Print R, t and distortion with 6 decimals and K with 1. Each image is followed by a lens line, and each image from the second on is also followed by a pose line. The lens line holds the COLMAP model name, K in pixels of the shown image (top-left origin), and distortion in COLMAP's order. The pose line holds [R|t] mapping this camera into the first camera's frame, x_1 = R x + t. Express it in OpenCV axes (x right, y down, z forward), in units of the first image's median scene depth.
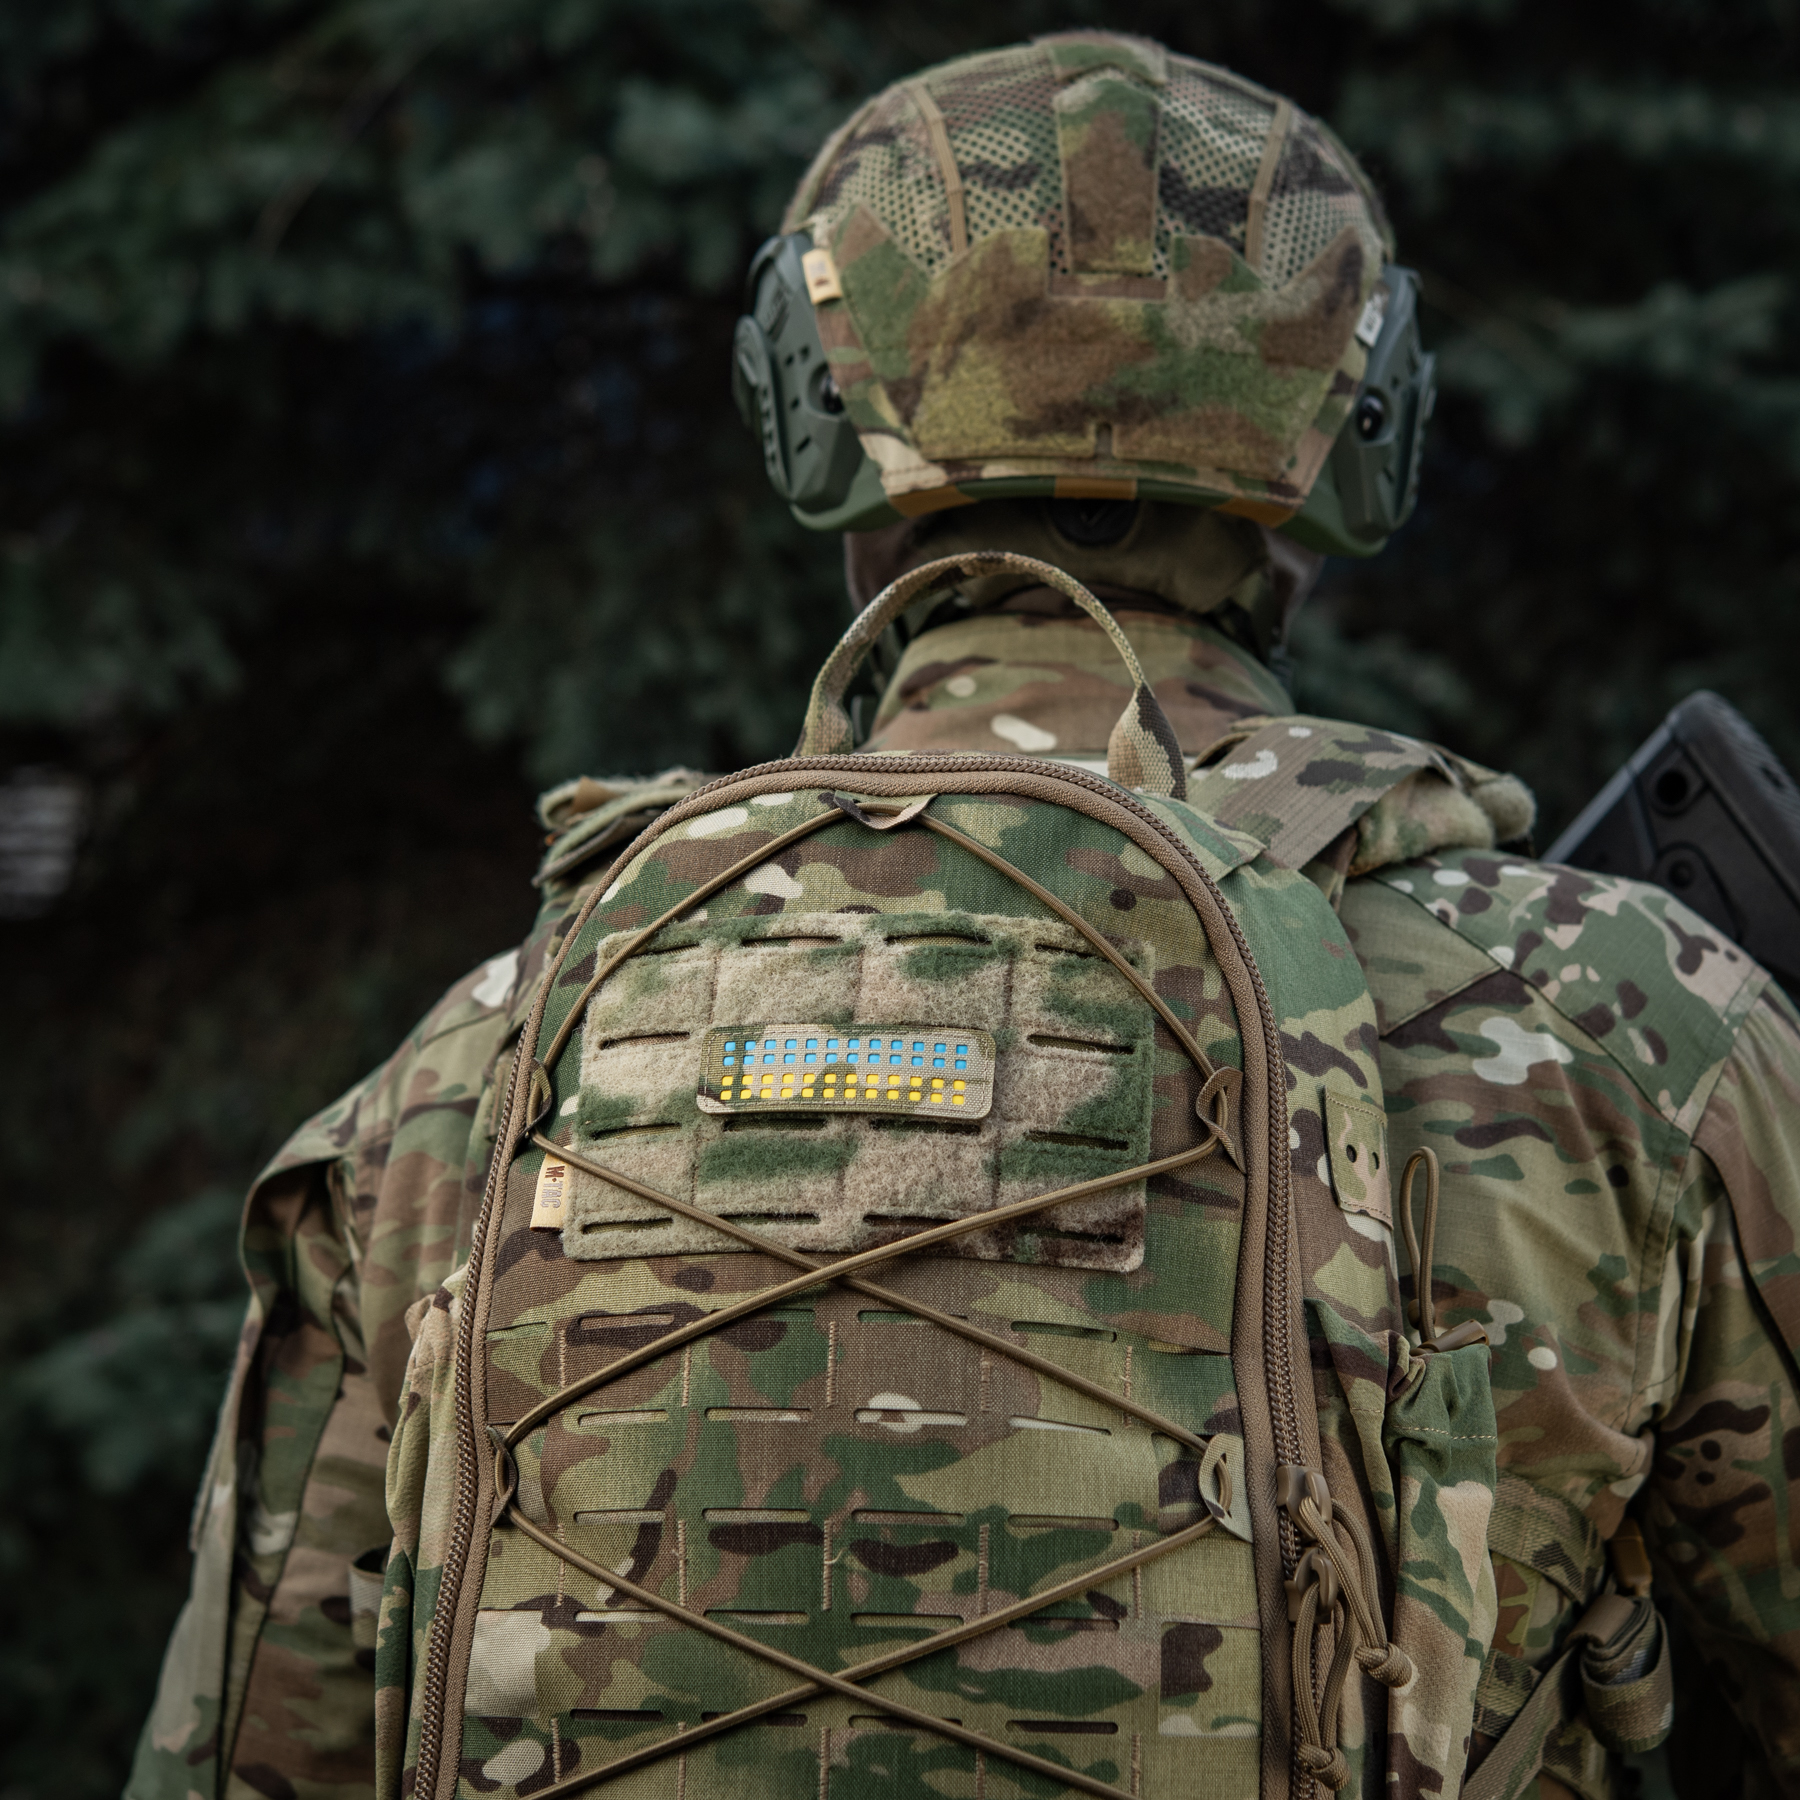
lens RADIAL K [[4770.1, 0, 900.0], [0, 4770.1, 900.0], [0, 0, 1]] dist [-0.054246, 0.949606]
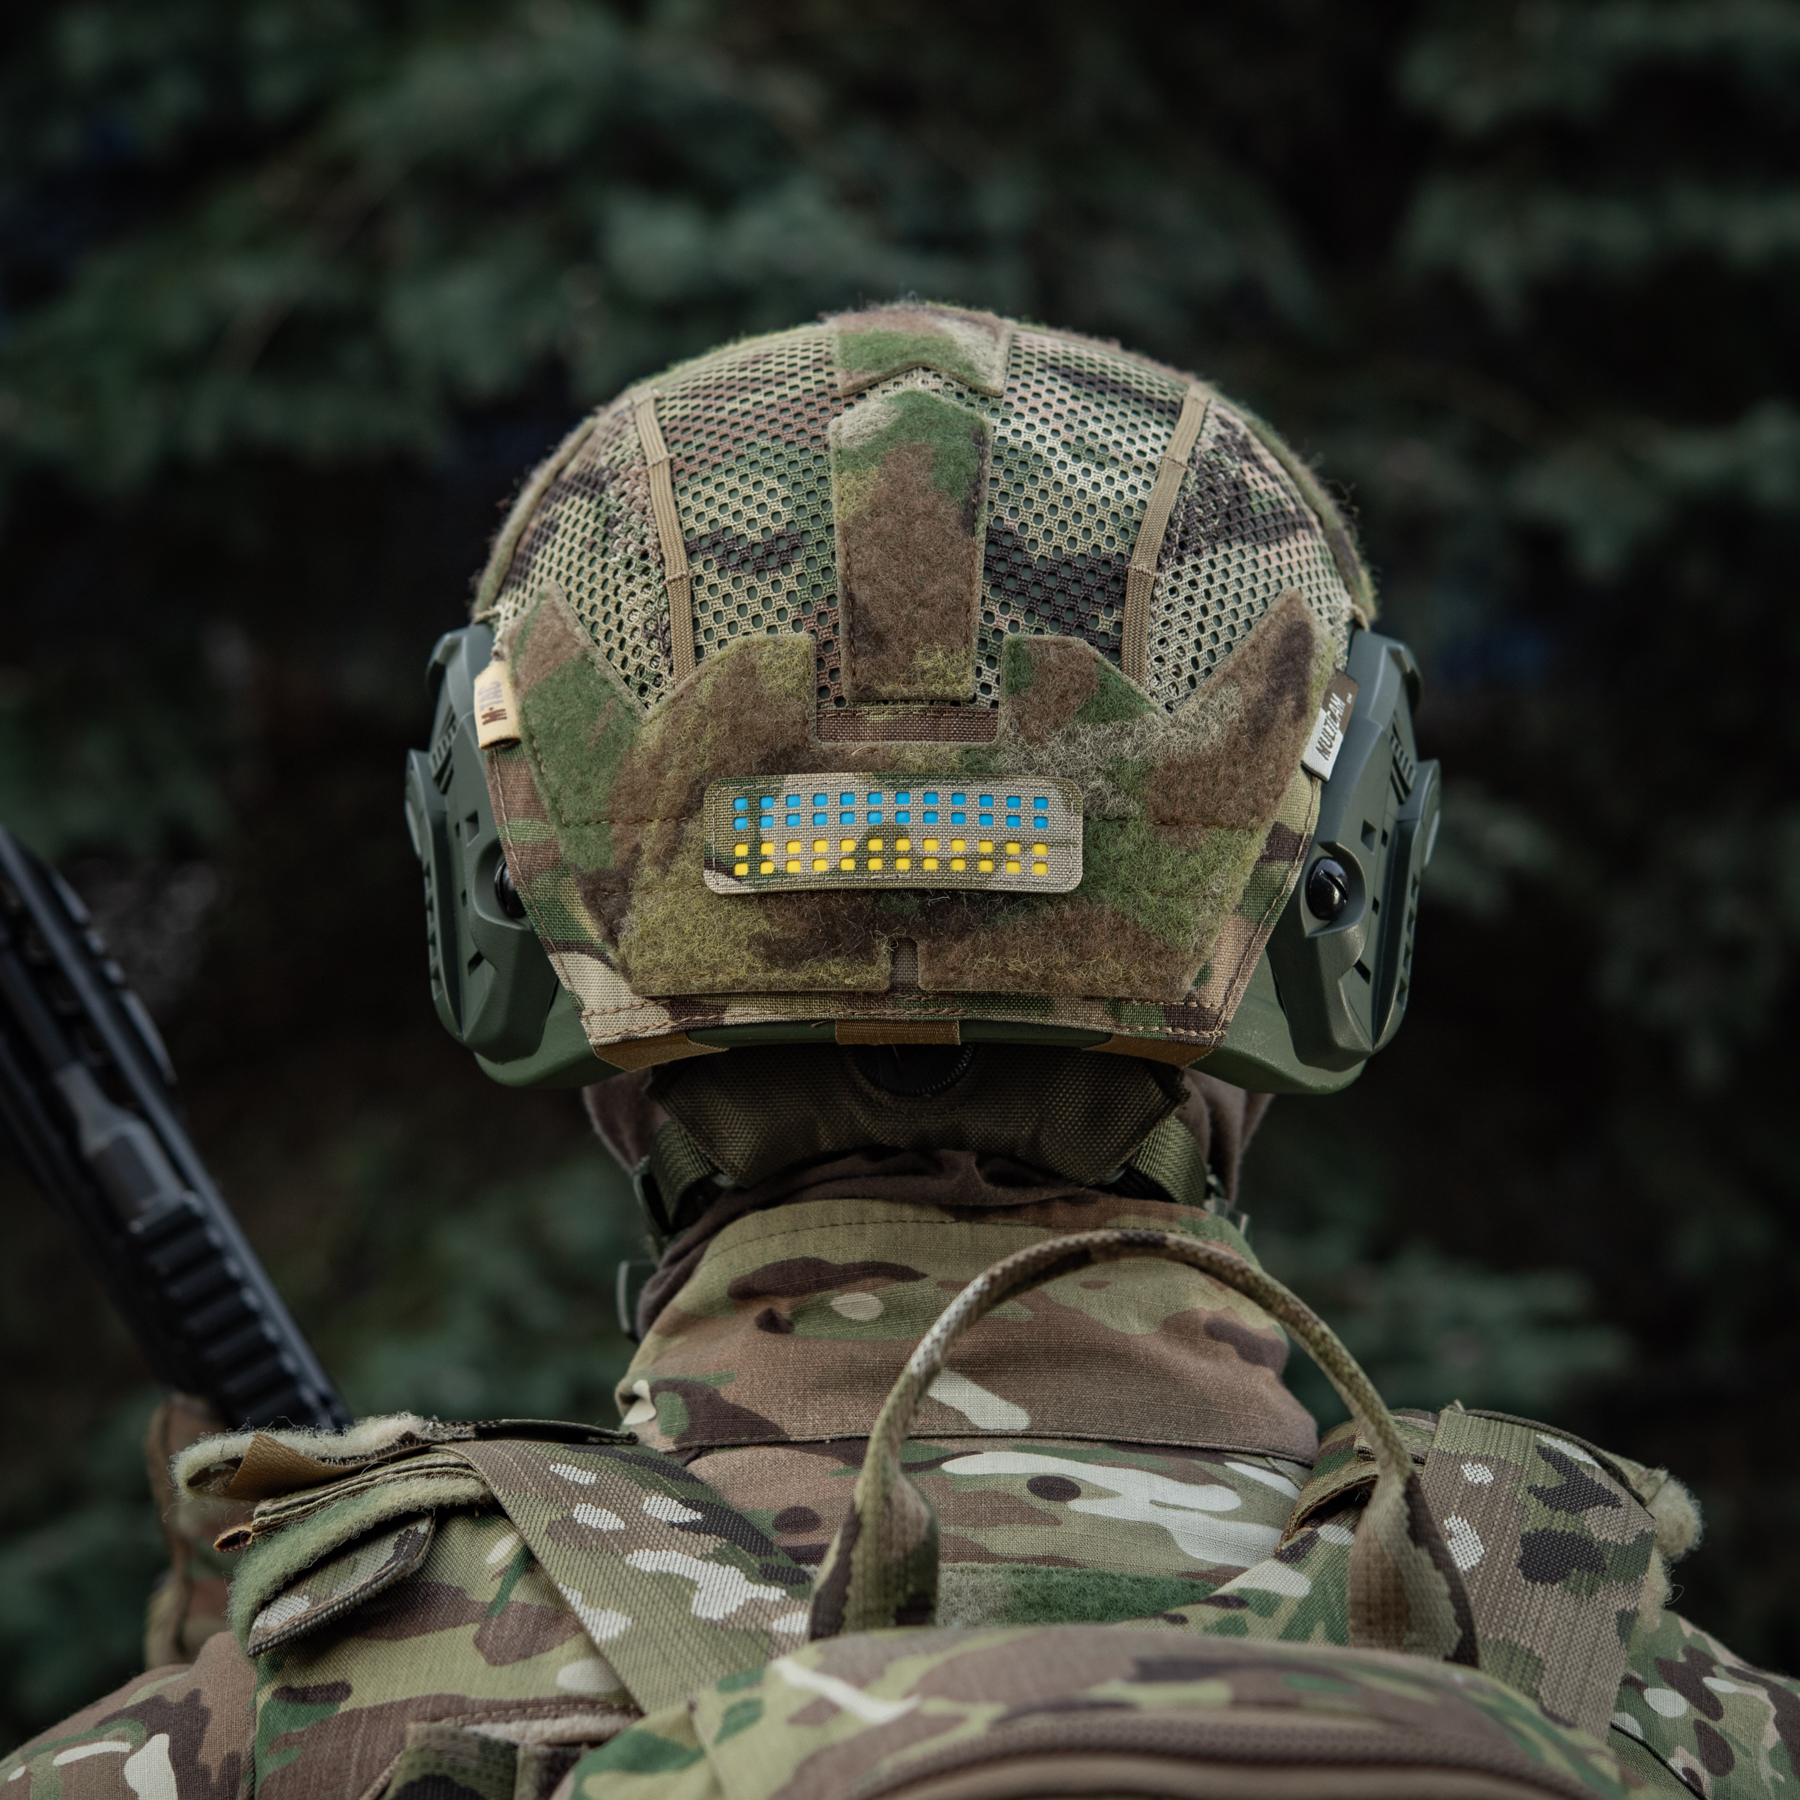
lens RADIAL K [[4770.1, 0, 900.0], [0, 4770.1, 900.0], [0, 0, 1]] dist [-0.054246, 0.949606]
pose [[0.997247, -0.037092, -0.064209, 0.082530], [0.037695, 0.999256, 0.008210, -0.108347], [0.063856, -0.010607, 0.997903, 0.344128]]
